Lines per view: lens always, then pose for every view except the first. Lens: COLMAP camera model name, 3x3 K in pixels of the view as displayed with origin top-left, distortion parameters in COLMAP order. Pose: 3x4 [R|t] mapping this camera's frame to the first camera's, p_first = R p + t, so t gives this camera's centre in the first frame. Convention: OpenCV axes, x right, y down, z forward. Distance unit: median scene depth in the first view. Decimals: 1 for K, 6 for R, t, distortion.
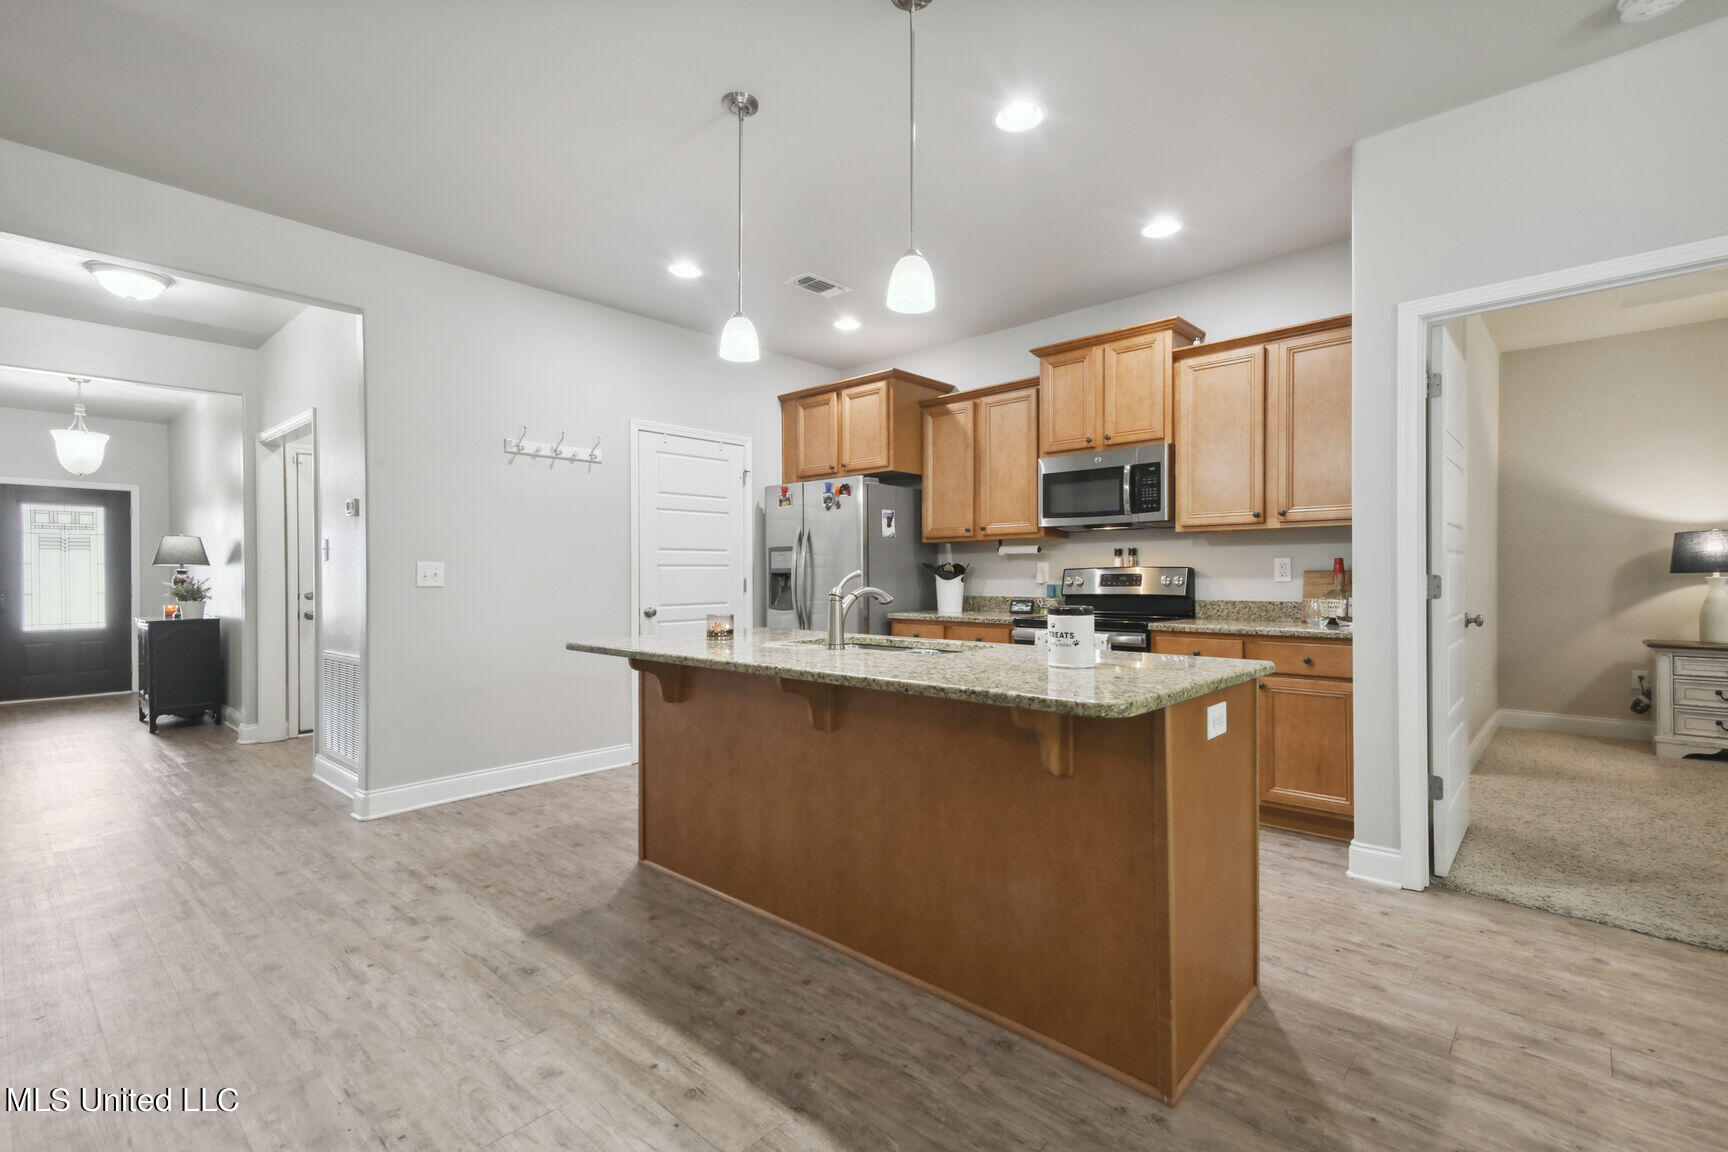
lens RADIAL K [[774.4, 0, 864.0], [0, 774.4, 576.0], [0, 0, 1]] dist [0.020190, -0.000261]
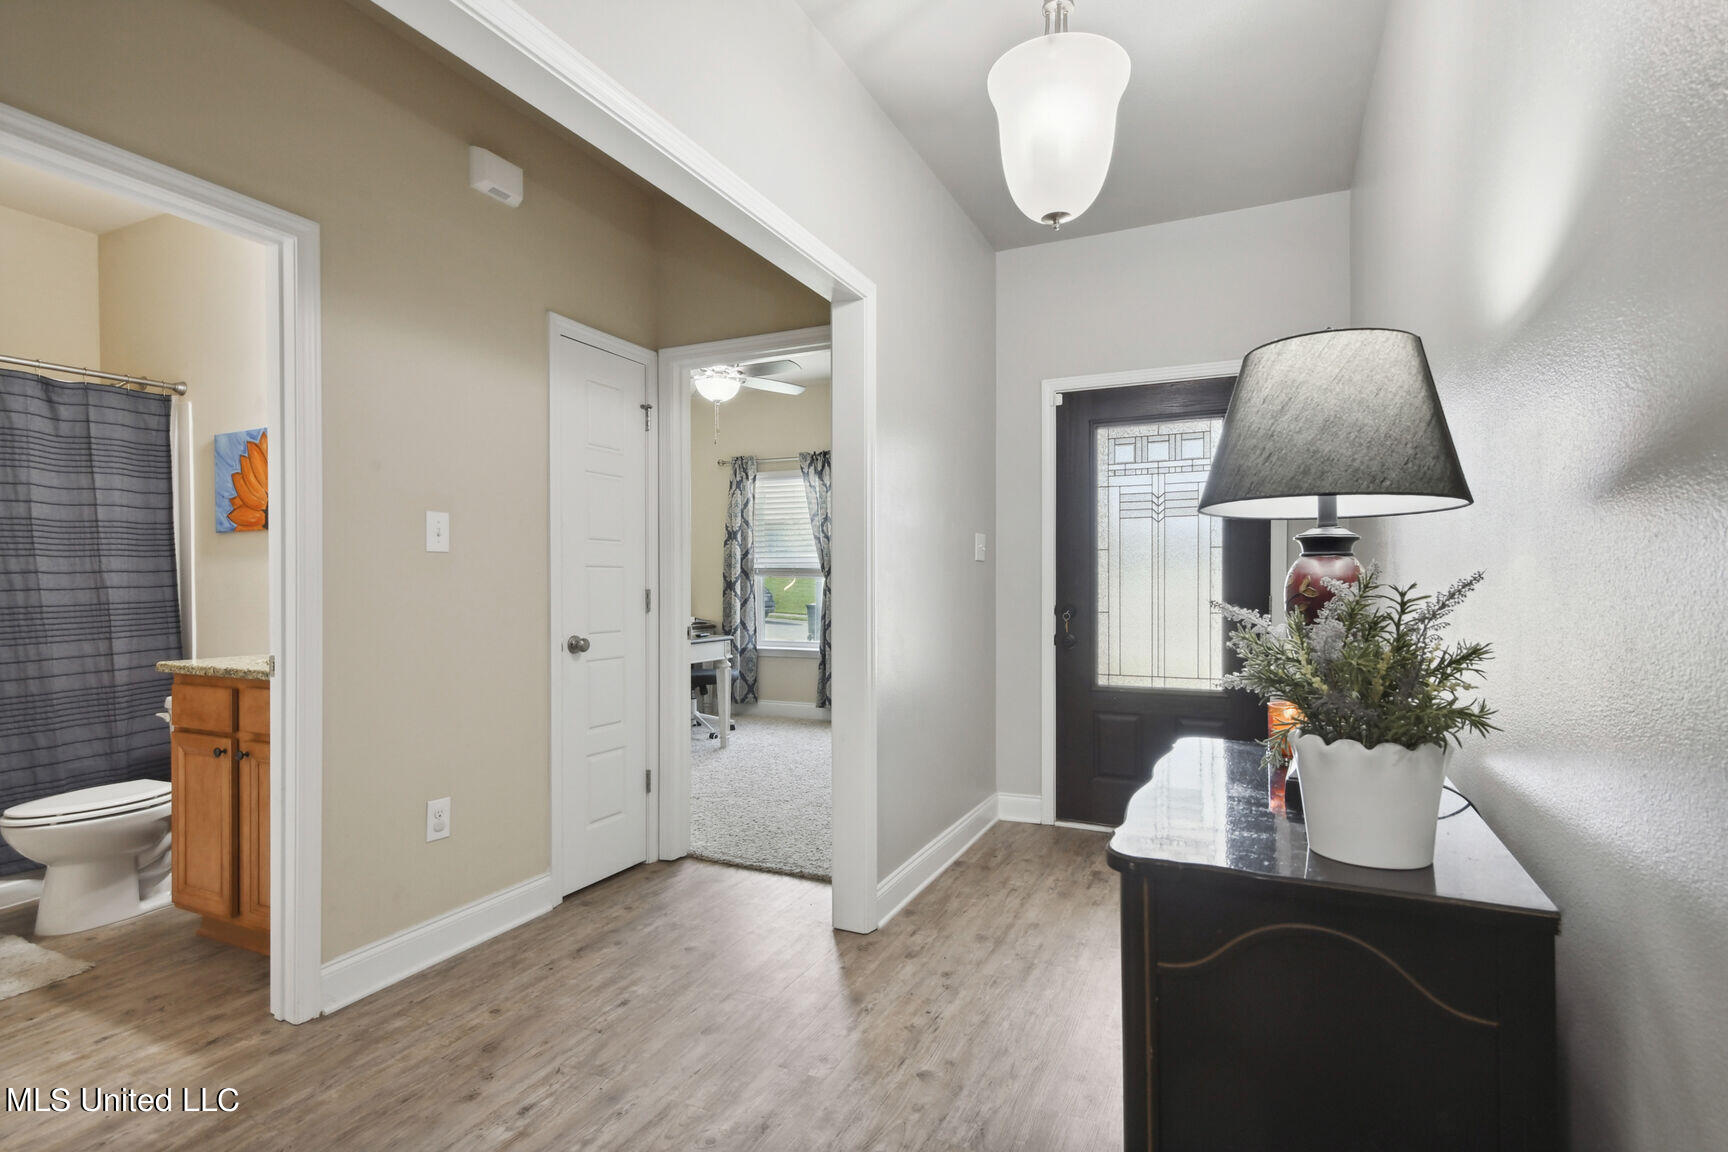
lens RADIAL K [[845.8, 0, 874.6], [0, 845.8, 594.9], [0, 0, 1]] dist [0.019771, 0.008574]
pose [[0.299562, 0.018594, -0.953896, -0.559586], [-0.002222, 0.999821, 0.018792, 0.002656], [0.954074, -0.003509, 0.299550, 0.661154]]
